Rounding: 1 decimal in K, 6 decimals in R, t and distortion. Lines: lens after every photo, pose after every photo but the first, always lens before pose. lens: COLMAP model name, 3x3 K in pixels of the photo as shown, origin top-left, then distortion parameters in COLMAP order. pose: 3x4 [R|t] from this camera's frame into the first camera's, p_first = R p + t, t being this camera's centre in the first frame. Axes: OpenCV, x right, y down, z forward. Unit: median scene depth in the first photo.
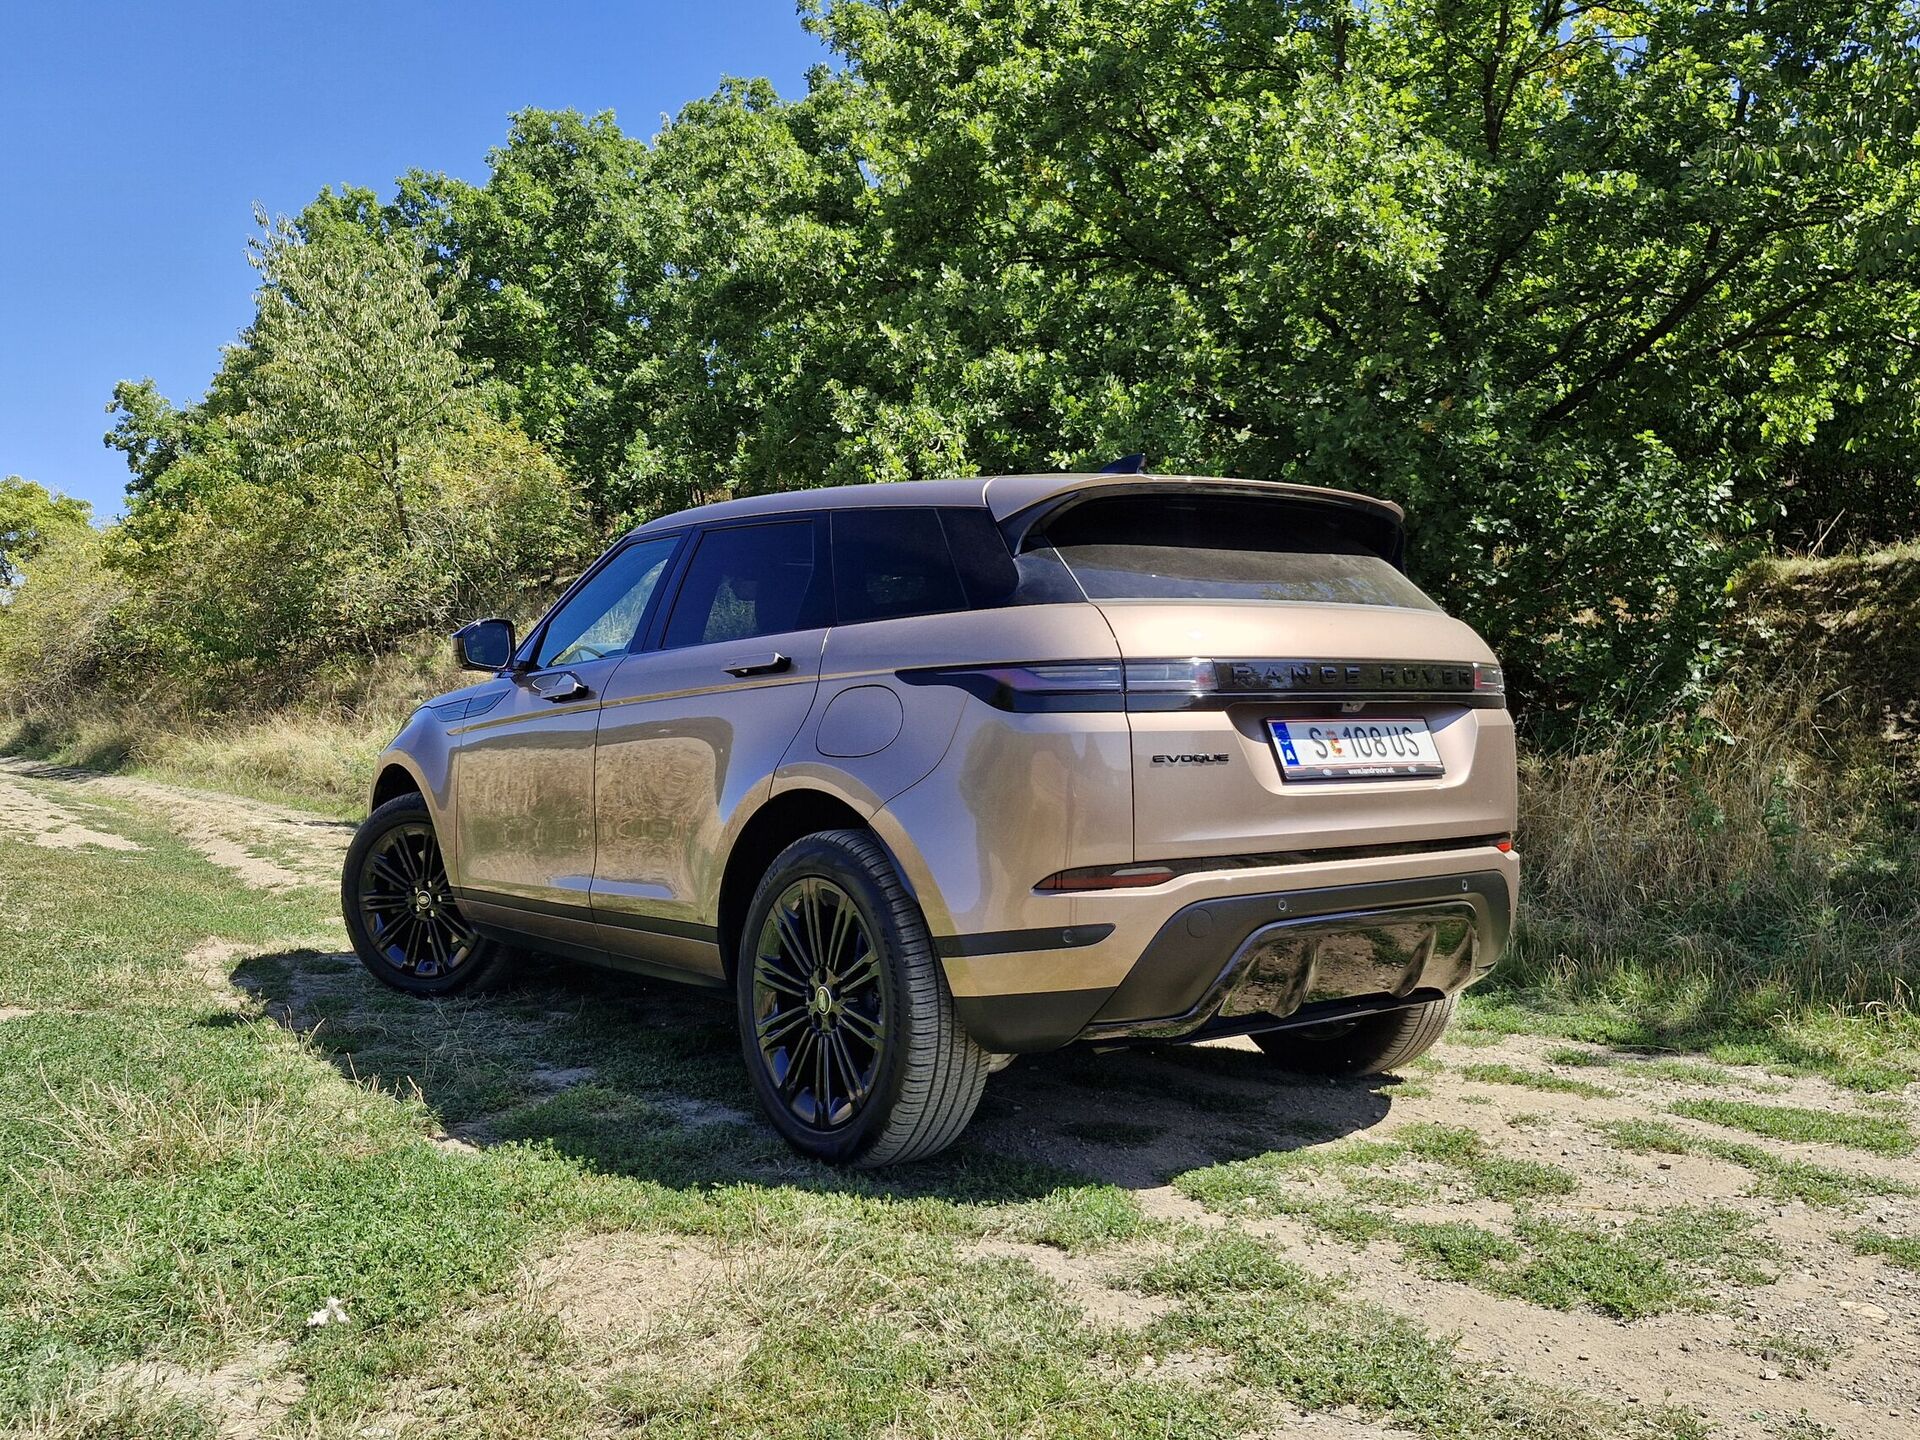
lens RADIAL K [[1294.1, 0, 960.0], [0, 1294.1, 720.3], [0, 0, 1]] dist [-0.002859, -0.011433]
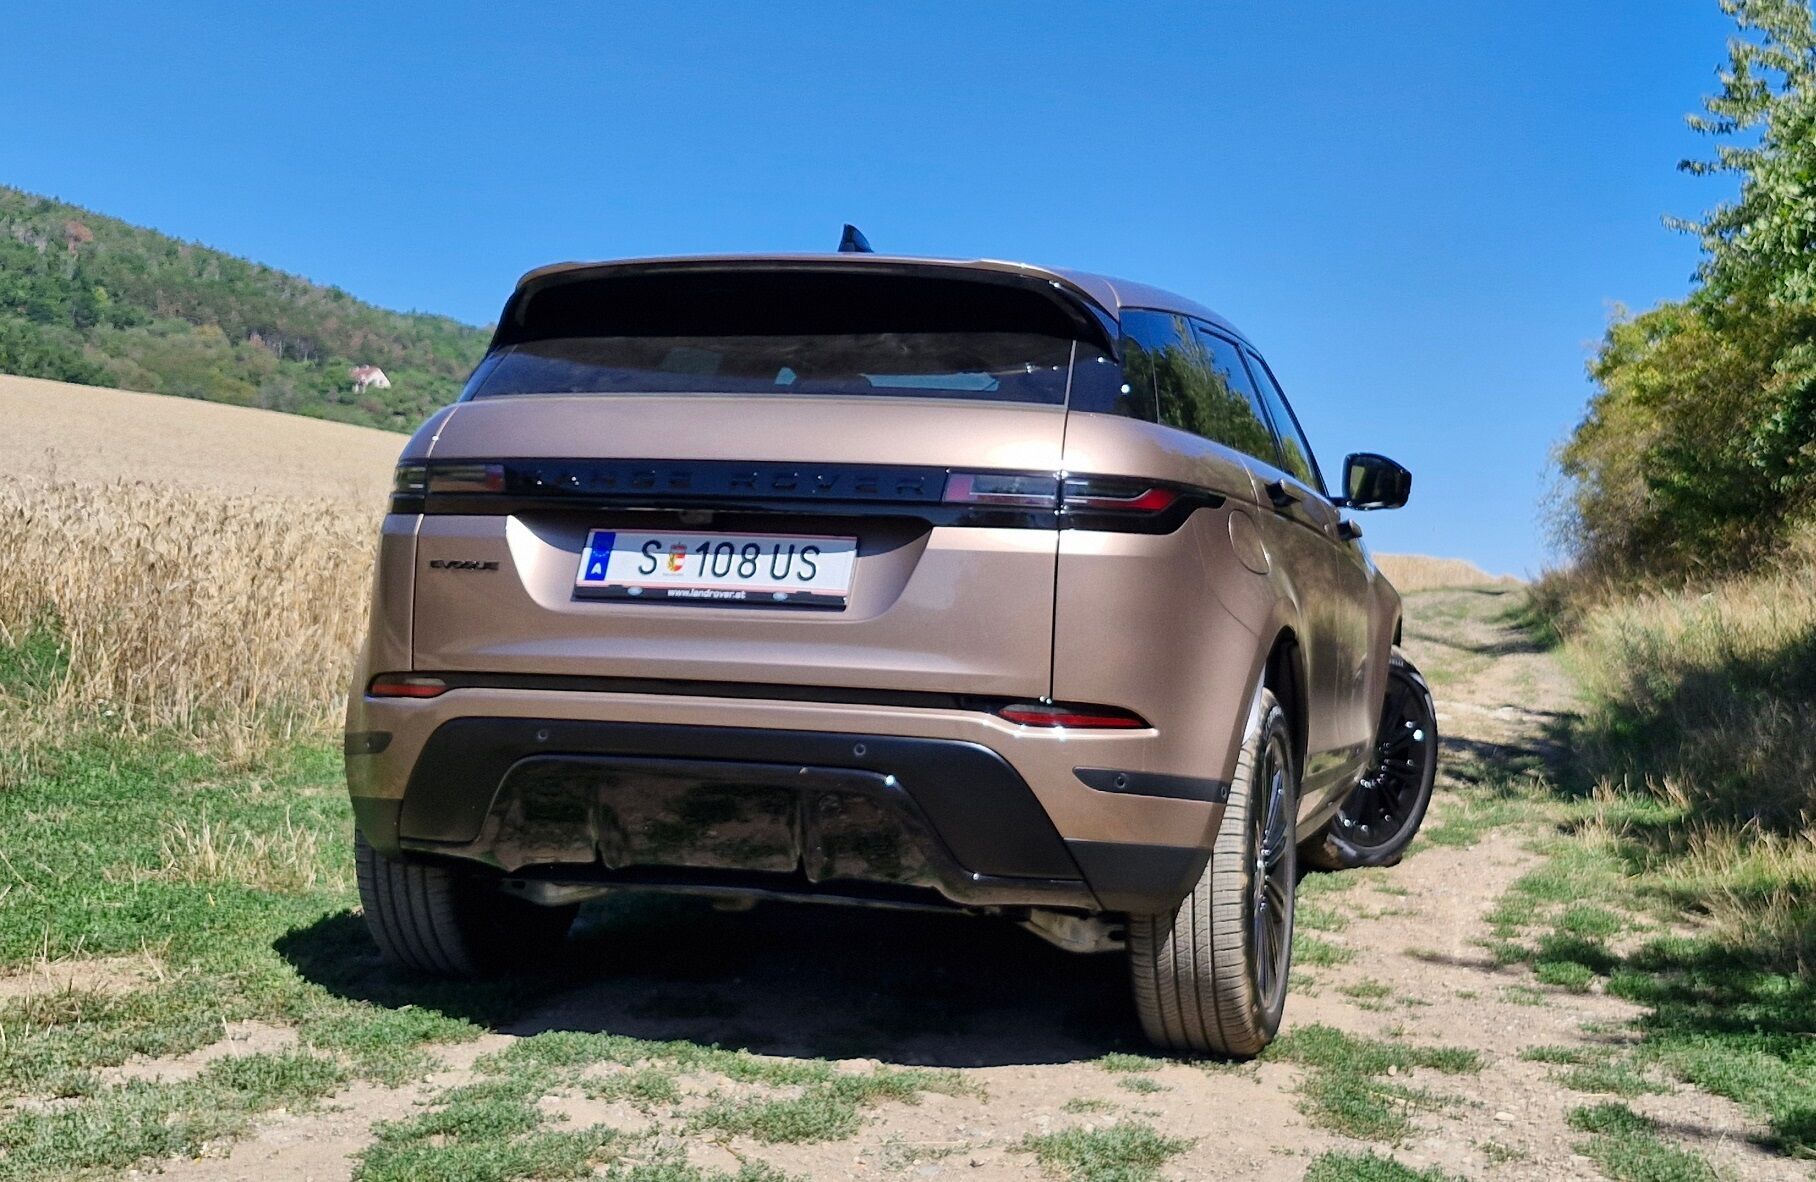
lens RADIAL K [[1677.9, 0, 908.1], [0, 1677.9, 588.3], [0, 0, 1]] dist [-0.002078, -0.000904]
pose [[0.762499, 0.043245, -0.645542, 1.112900], [-0.037905, 0.999036, 0.022154, 0.006834], [0.645878, 0.007577, 0.763403, 0.266444]]
